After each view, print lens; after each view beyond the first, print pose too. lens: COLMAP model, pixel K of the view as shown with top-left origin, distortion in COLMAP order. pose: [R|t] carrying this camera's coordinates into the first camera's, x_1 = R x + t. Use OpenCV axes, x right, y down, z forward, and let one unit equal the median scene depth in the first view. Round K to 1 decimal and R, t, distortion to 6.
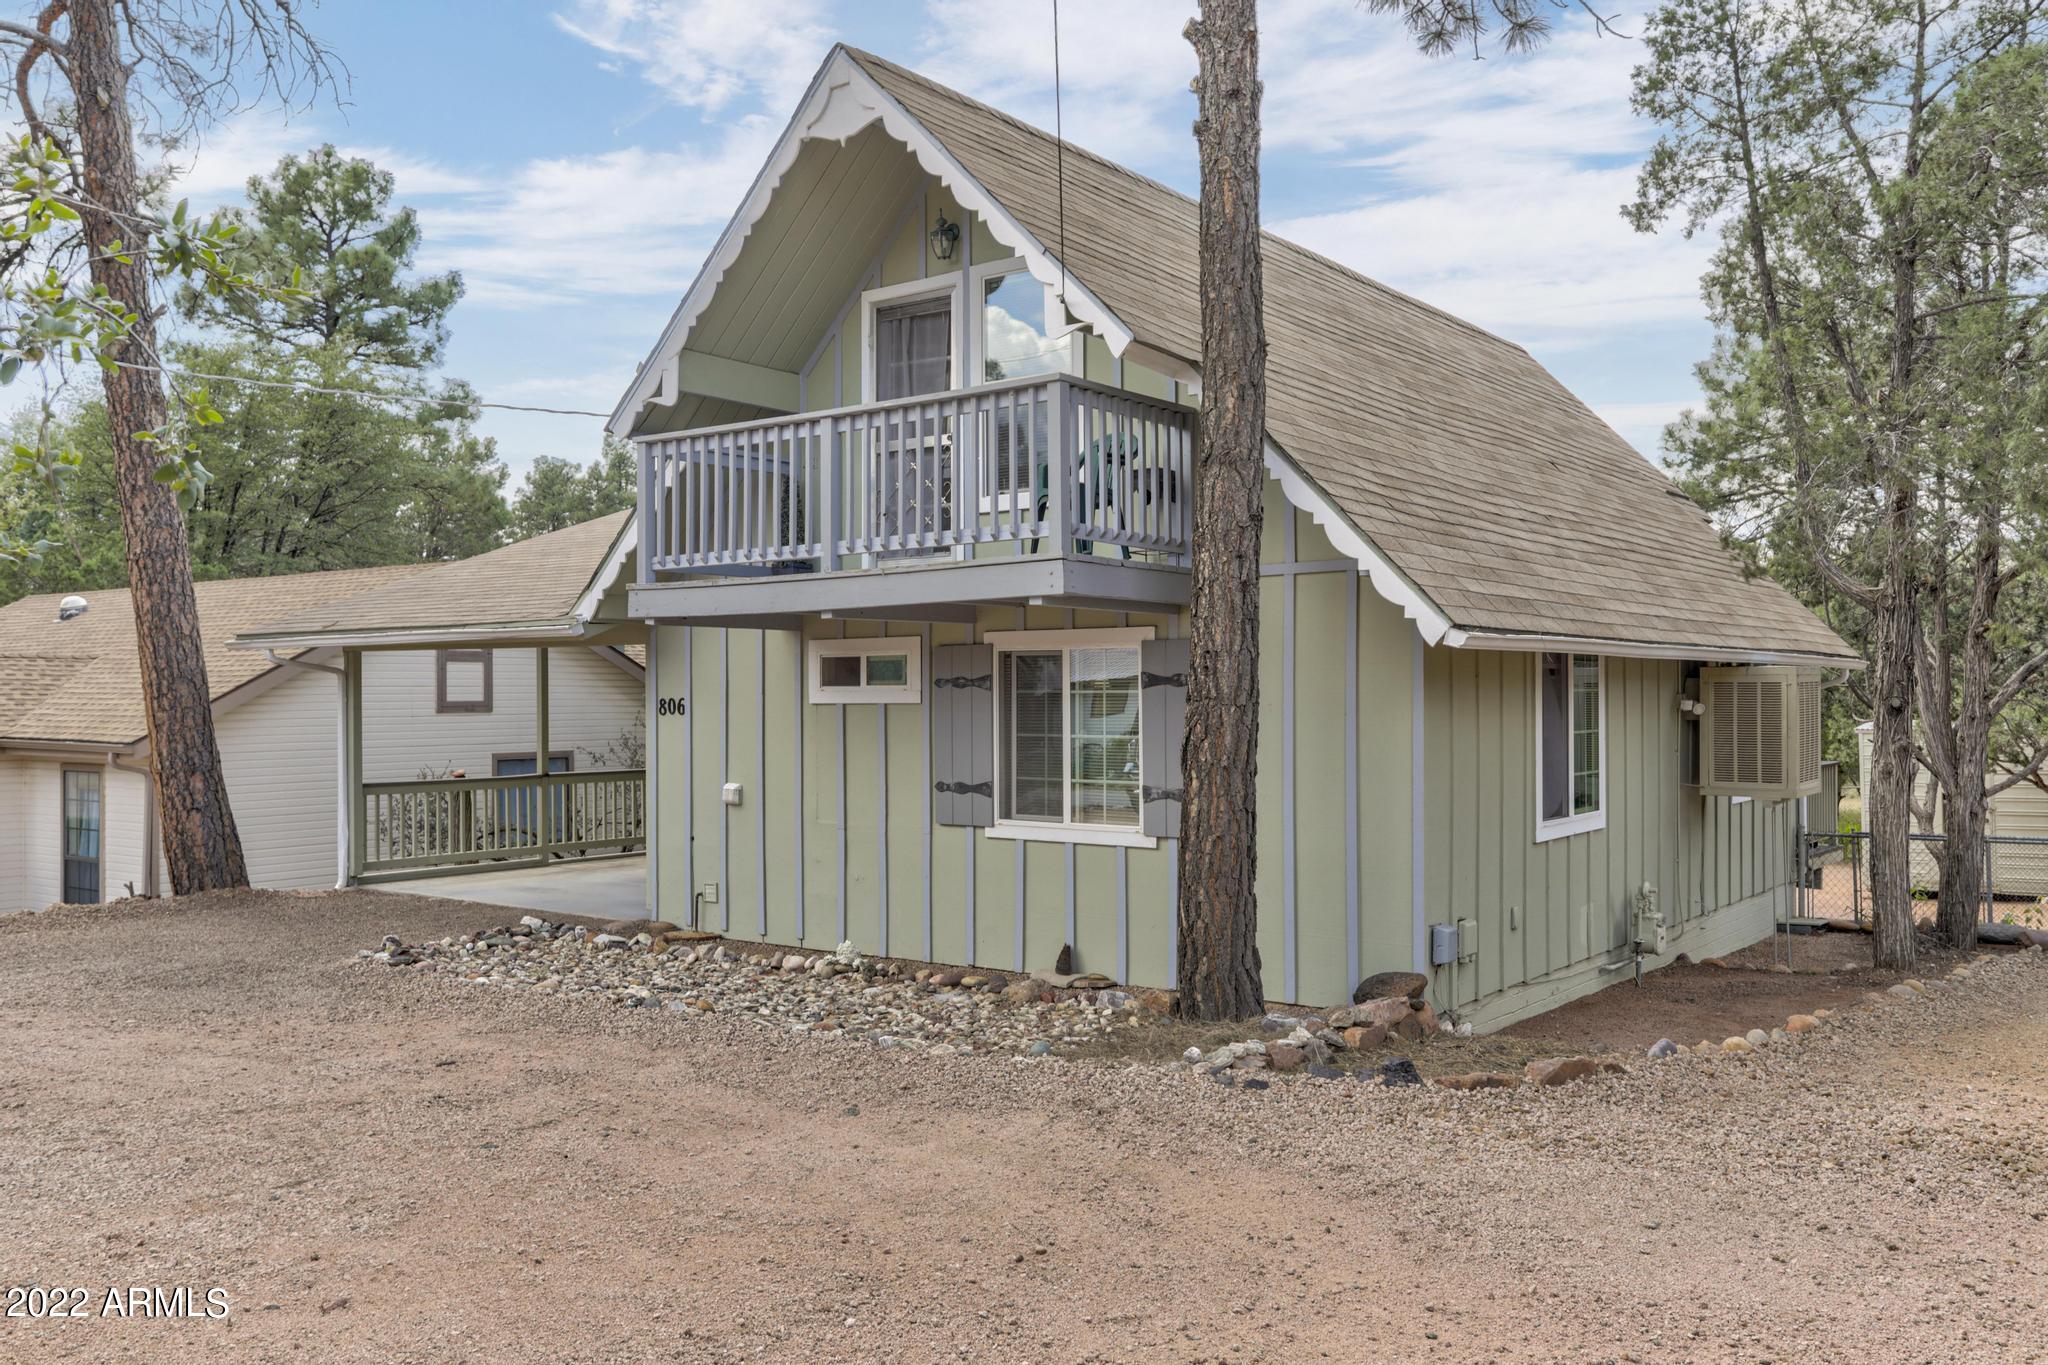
lens RADIAL K [[1627.5, 0, 1066.8], [0, 1627.5, 687.1], [0, 0, 1]] dist [0.065318, 0.000628]
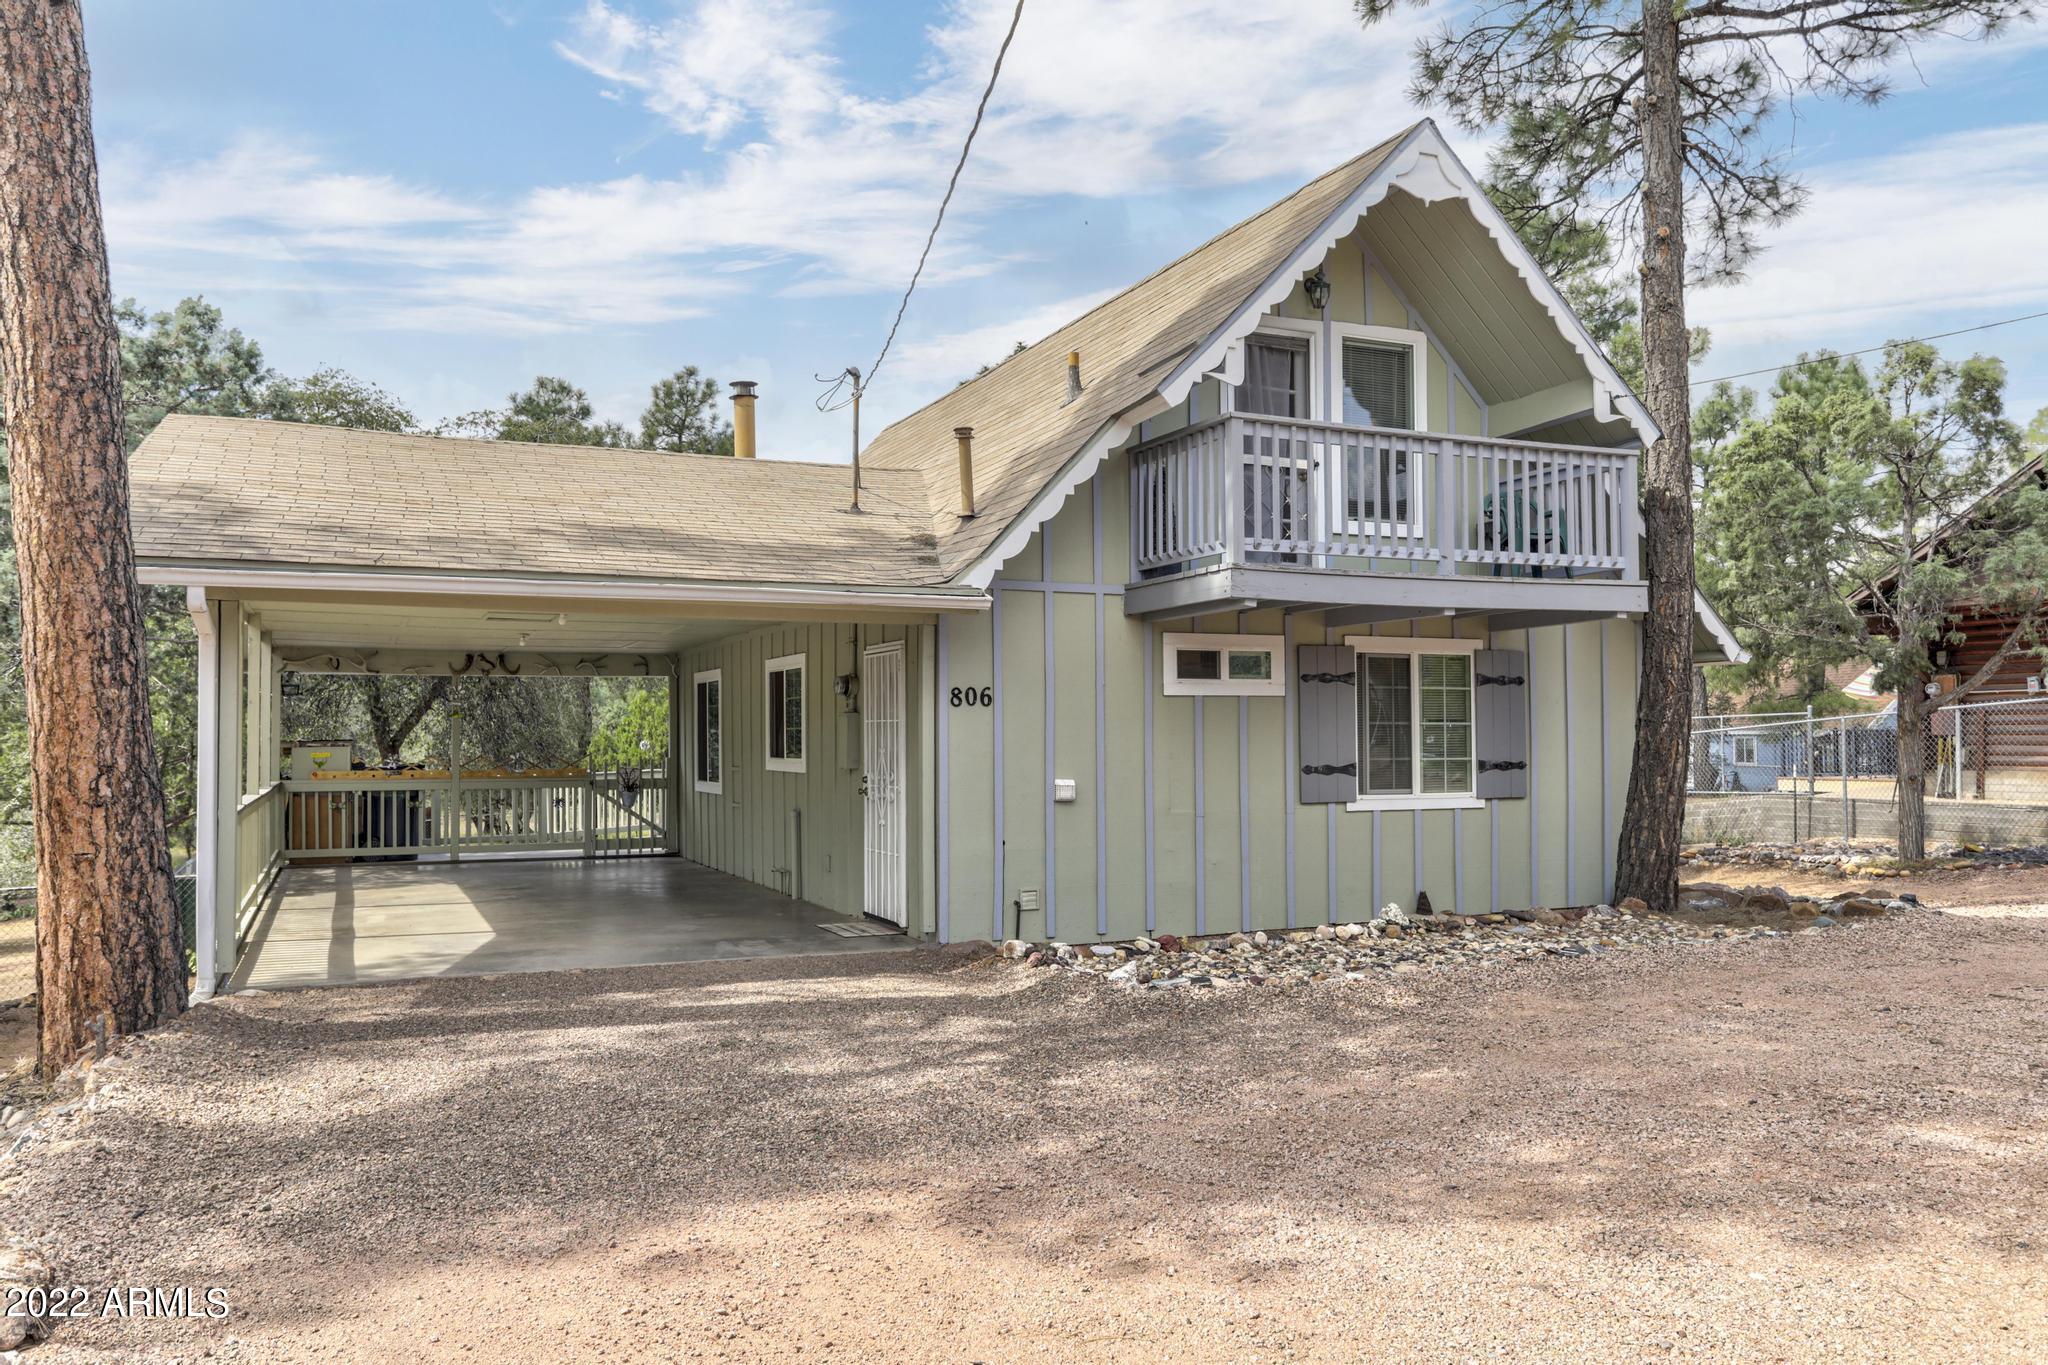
lens RADIAL K [[1518.0, 0, 1051.7], [0, 1518.0, 725.7], [0, 0, 1]] dist [0.043457, 0.002489]
pose [[0.476275, 0.009259, 0.879248, -1.088609], [-0.001704, 0.999952, -0.009607, 0.041036], [-0.879295, 0.003077, 0.476268, 0.655110]]
